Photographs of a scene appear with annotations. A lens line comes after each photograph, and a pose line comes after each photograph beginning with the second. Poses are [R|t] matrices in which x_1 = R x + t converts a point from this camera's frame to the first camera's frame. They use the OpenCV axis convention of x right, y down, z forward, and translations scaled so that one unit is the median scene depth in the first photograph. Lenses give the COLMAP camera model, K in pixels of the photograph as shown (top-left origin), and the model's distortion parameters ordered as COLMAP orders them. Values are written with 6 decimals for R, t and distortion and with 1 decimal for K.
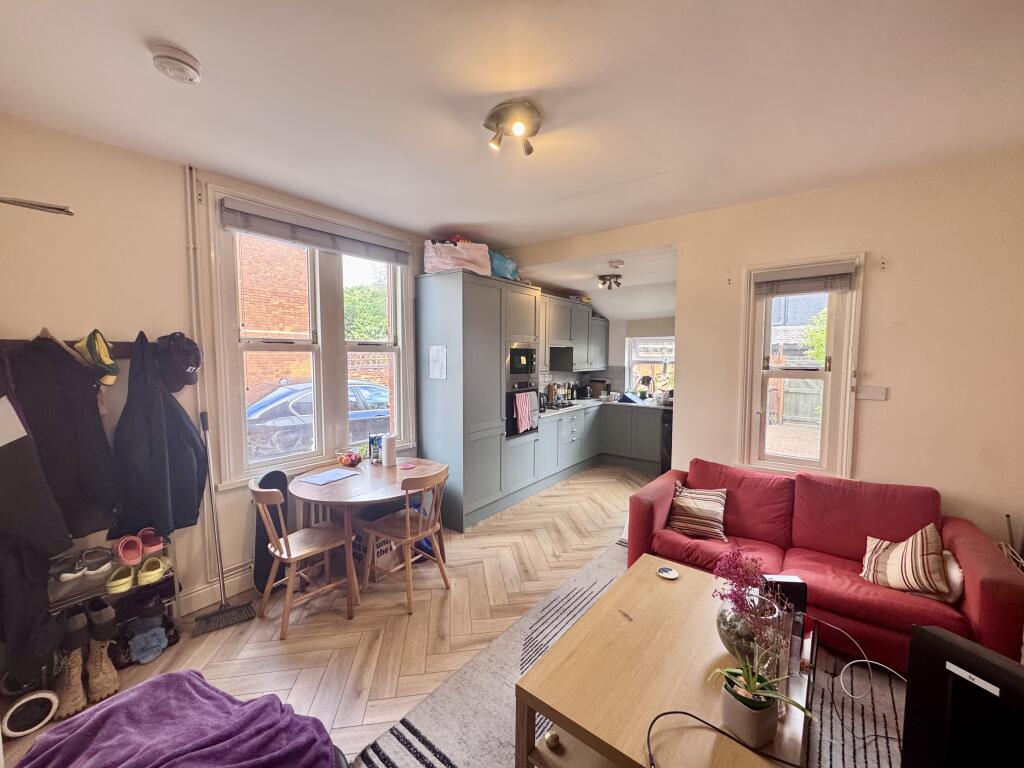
lens RADIAL K [[405.7, 0, 512.0], [0, 405.7, 384.0], [0, 0, 1]] dist [-0.004935, 0.000157]
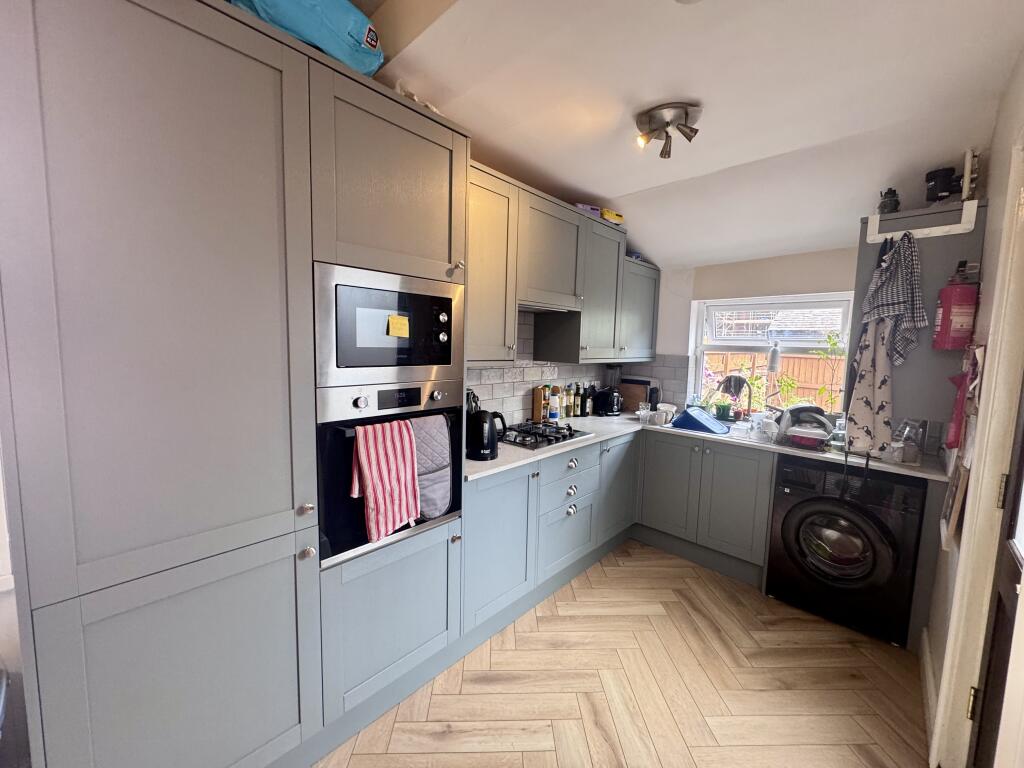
lens RADIAL K [[405.7, 0, 512.0], [0, 405.7, 384.0], [0, 0, 1]] dist [-0.004935, 0.000157]
pose [[0.993854, 0.030784, -0.106328, 0.117900], [-0.028143, 0.999259, 0.026249, -0.015620], [0.107058, -0.023095, 0.993985, 0.491443]]
